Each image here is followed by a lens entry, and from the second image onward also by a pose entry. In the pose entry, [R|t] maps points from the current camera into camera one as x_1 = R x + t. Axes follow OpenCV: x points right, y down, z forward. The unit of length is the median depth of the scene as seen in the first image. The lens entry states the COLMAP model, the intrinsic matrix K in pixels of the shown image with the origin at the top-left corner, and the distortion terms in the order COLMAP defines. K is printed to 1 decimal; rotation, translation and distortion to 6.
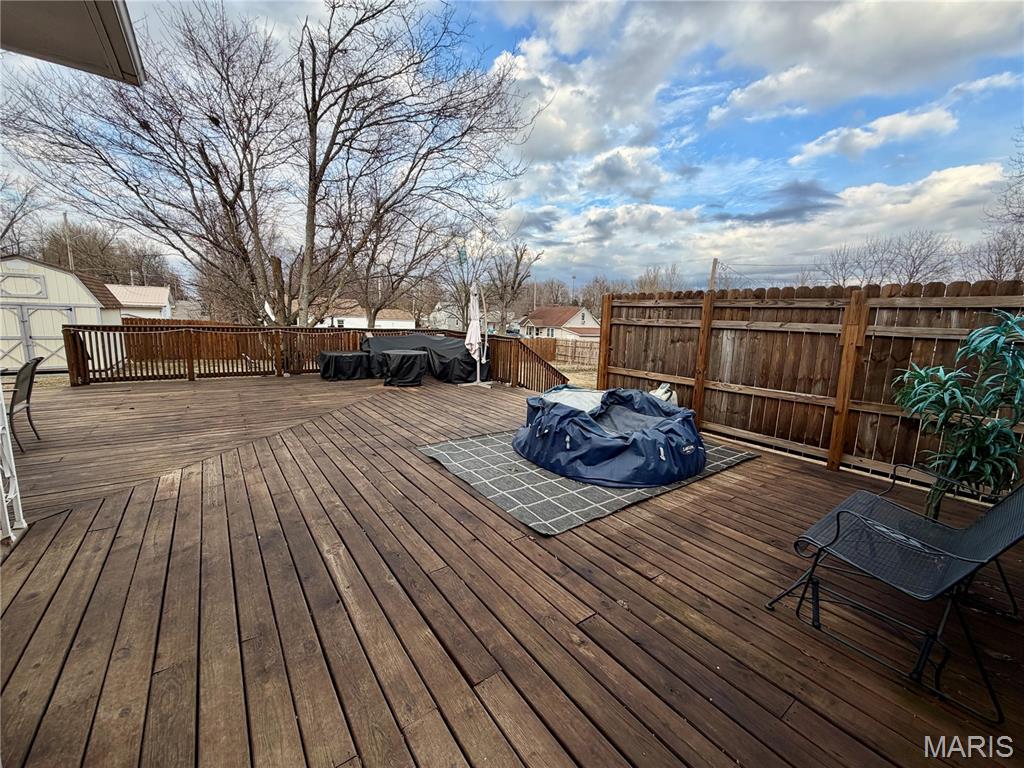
lens RADIAL K [[407.2, 0, 509.0], [0, 407.2, 408.2], [0, 0, 1]] dist [-0.002371, -0.000153]
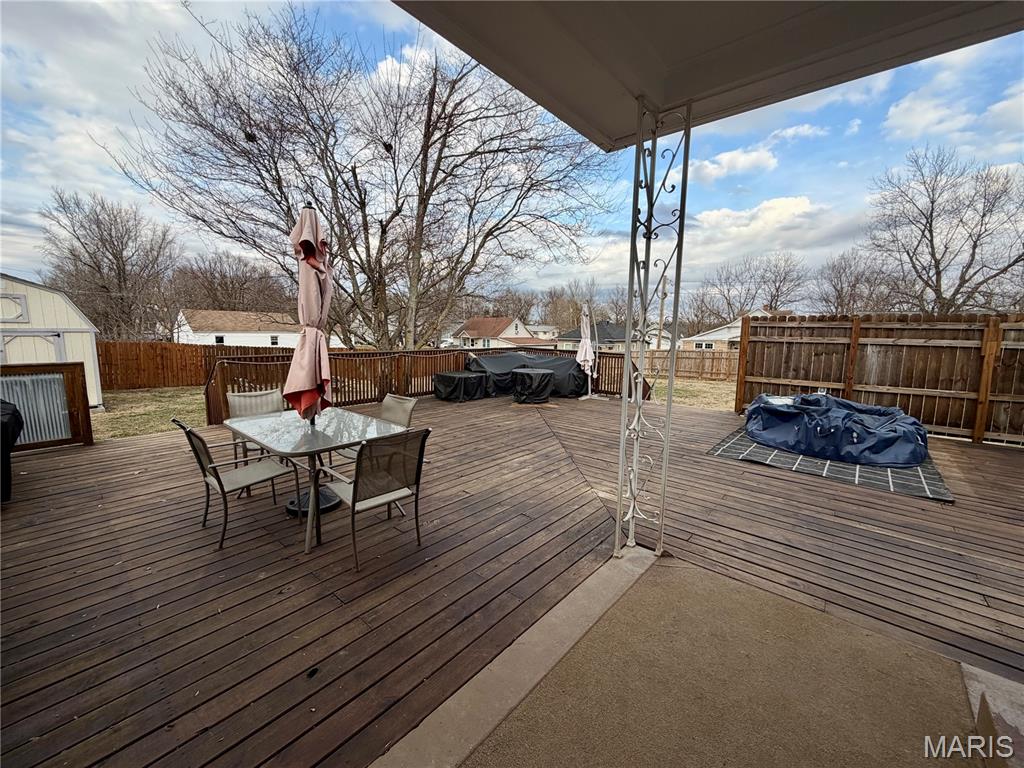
lens RADIAL K [[404.8, 0, 504.6], [0, 404.8, 413.9], [0, 0, 1]] dist [0.000567, 0.000555]
pose [[0.973595, -0.065701, 0.218622, -0.842106], [0.067402, 0.997726, -0.000321, -0.046043], [-0.218104, 0.015048, 0.975810, -0.015103]]
